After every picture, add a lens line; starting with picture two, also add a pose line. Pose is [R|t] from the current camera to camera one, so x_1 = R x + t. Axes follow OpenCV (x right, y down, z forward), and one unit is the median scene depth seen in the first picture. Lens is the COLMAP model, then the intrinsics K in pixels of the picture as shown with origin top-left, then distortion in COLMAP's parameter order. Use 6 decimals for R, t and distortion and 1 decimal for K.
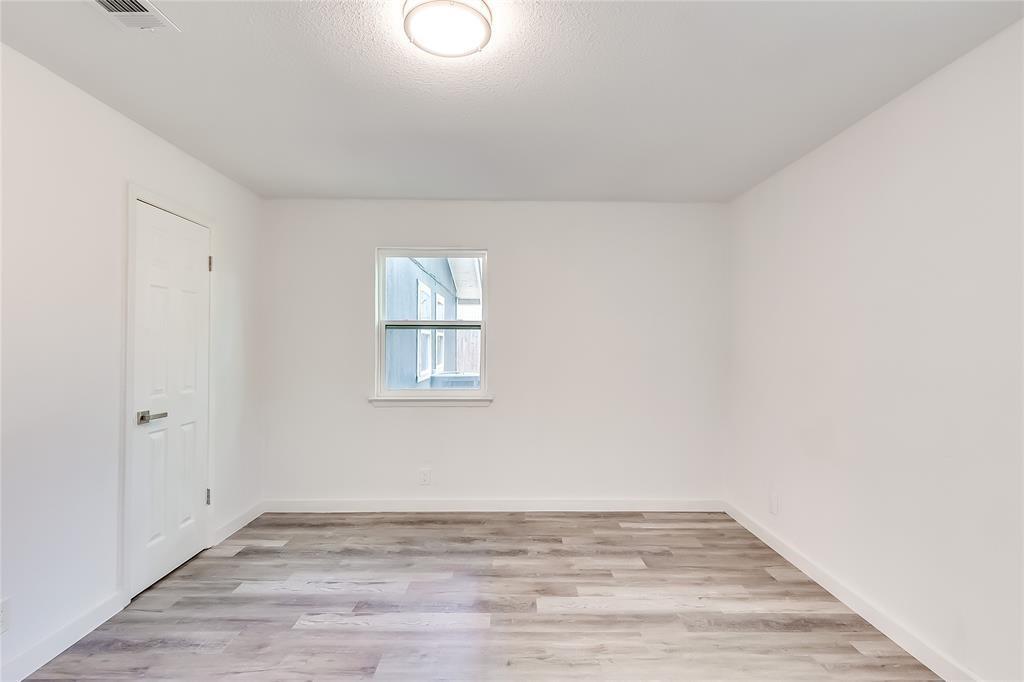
lens RADIAL K [[460.3, 0, 512.9], [0, 460.3, 341.9], [0, 0, 1]] dist [0.001824, 0.000304]
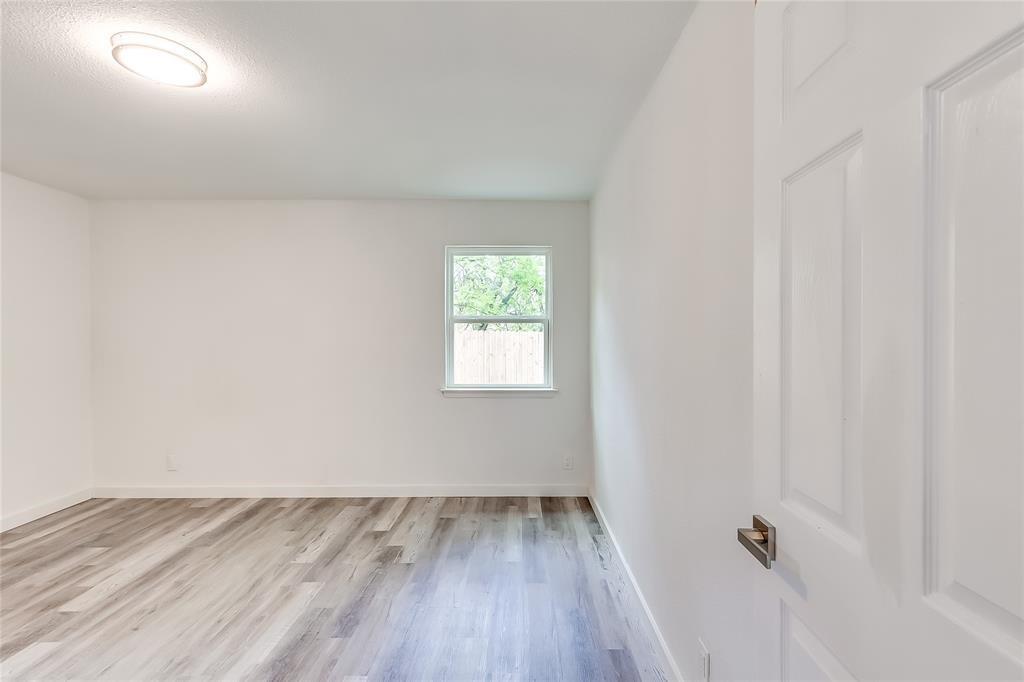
lens RADIAL K [[460.3, 0, 515.0], [0, 460.3, 333.4], [0, 0, 1]] dist [0.001824, 0.000304]
pose [[0.025661, -0.003135, 0.999666, -0.764778], [-0.001314, 0.999994, 0.003169, 0.002194], [-0.999670, -0.001395, 0.025657, 0.063010]]
